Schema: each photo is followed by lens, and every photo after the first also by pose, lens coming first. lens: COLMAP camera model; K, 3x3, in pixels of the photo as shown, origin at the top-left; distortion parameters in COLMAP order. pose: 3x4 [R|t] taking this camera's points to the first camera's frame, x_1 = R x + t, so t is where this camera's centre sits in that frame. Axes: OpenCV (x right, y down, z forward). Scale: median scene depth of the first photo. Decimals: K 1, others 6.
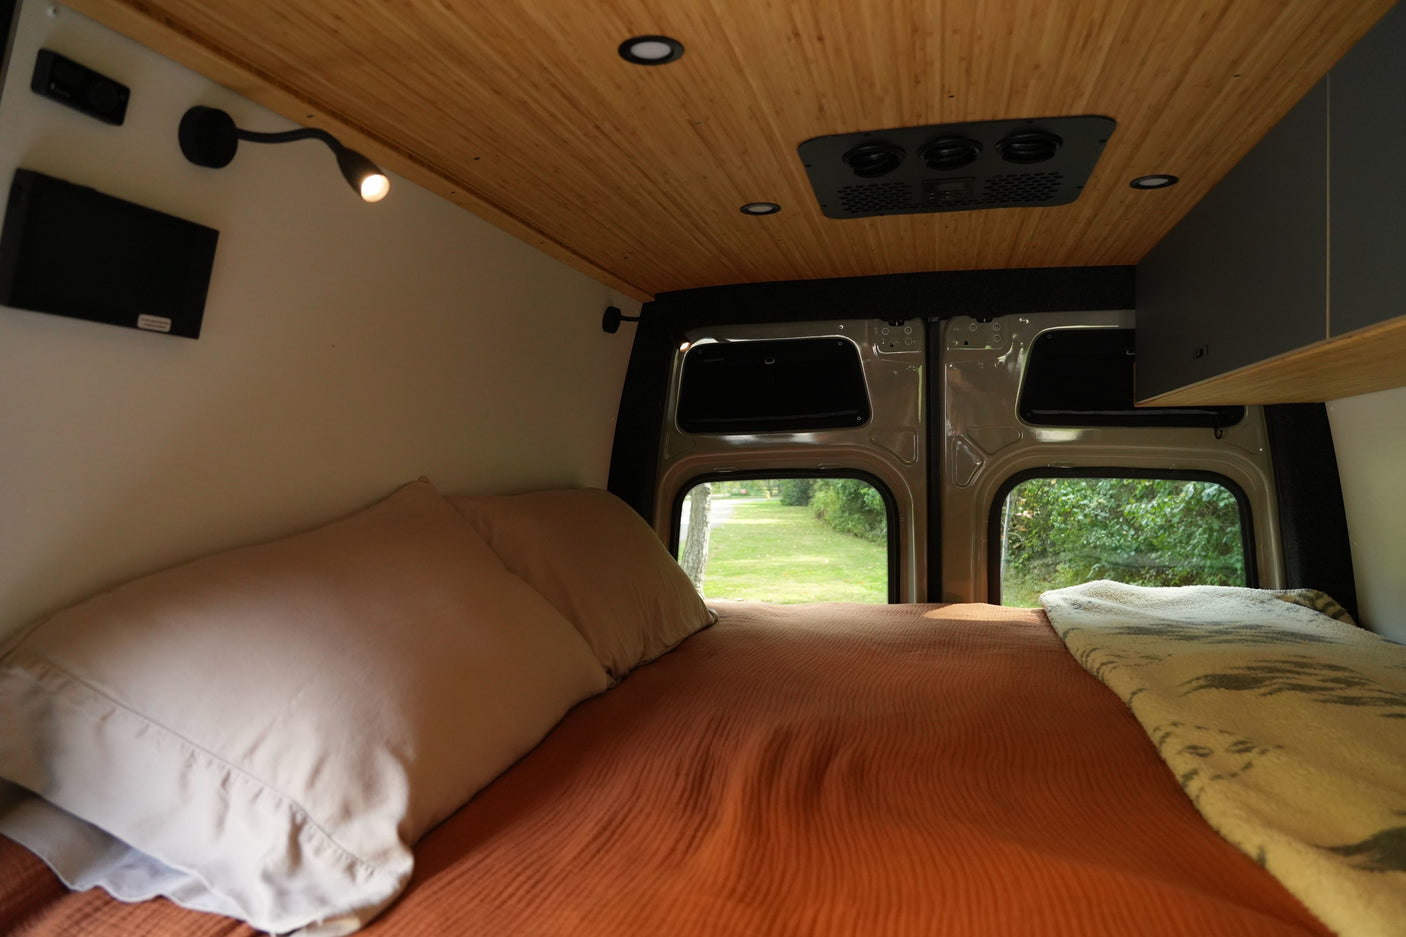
lens RADIAL K [[977.2, 0, 700.5], [0, 977.2, 468.4], [0, 0, 1]] dist [0.004757, 0.001388]
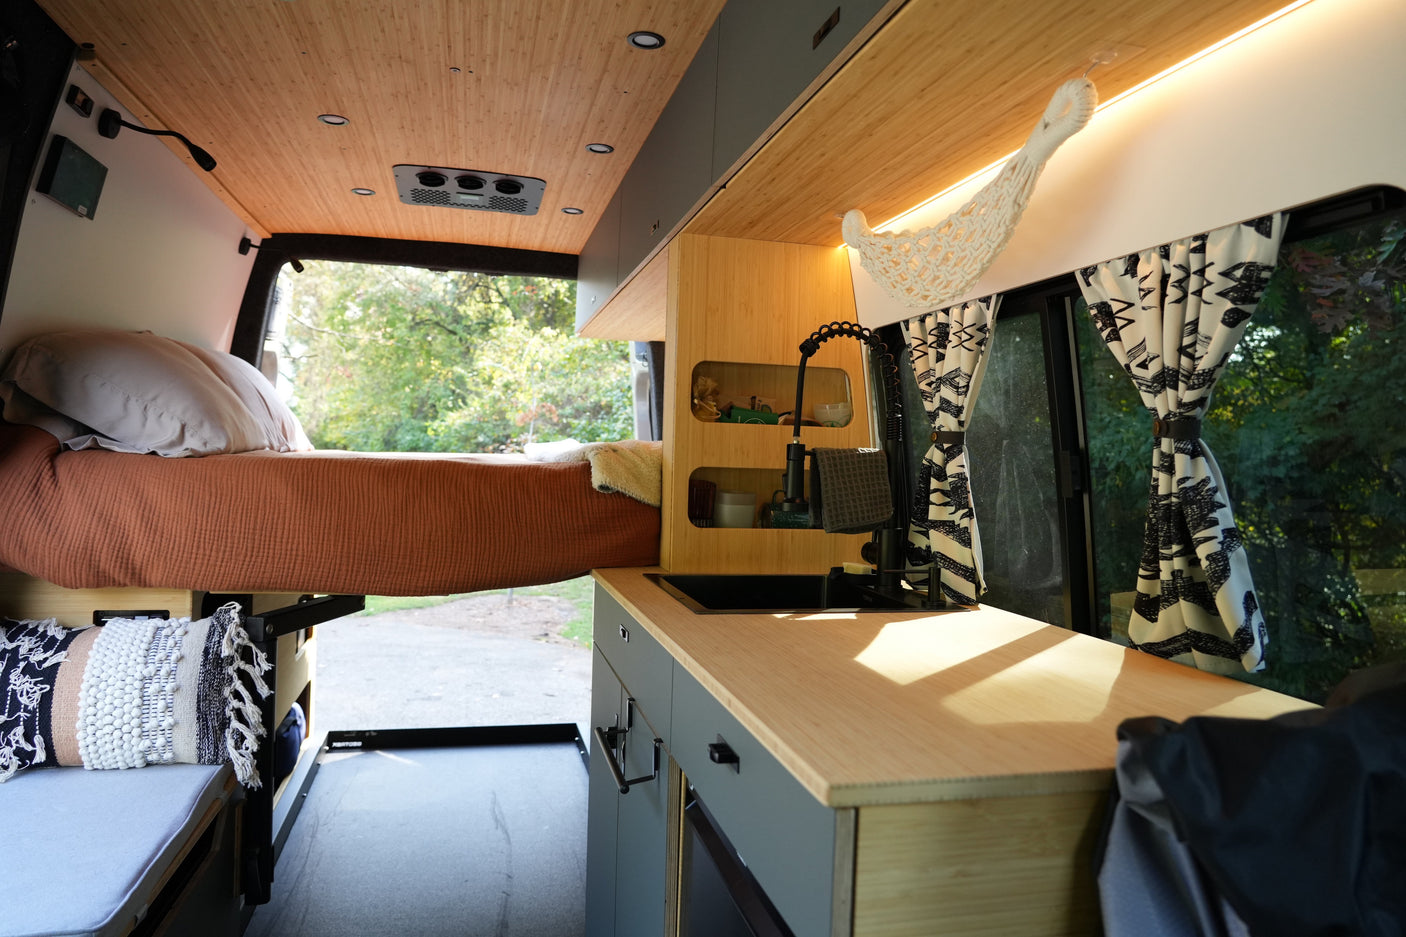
lens RADIAL K [[977.2, 0, 700.5], [0, 977.2, 468.4], [0, 0, 1]] dist [0.004757, 0.001388]
pose [[0.893597, 0.035832, 0.447437, -0.193518], [-0.043468, 0.999032, 0.006806, 0.223255], [-0.446760, -0.025531, 0.894289, -0.991240]]
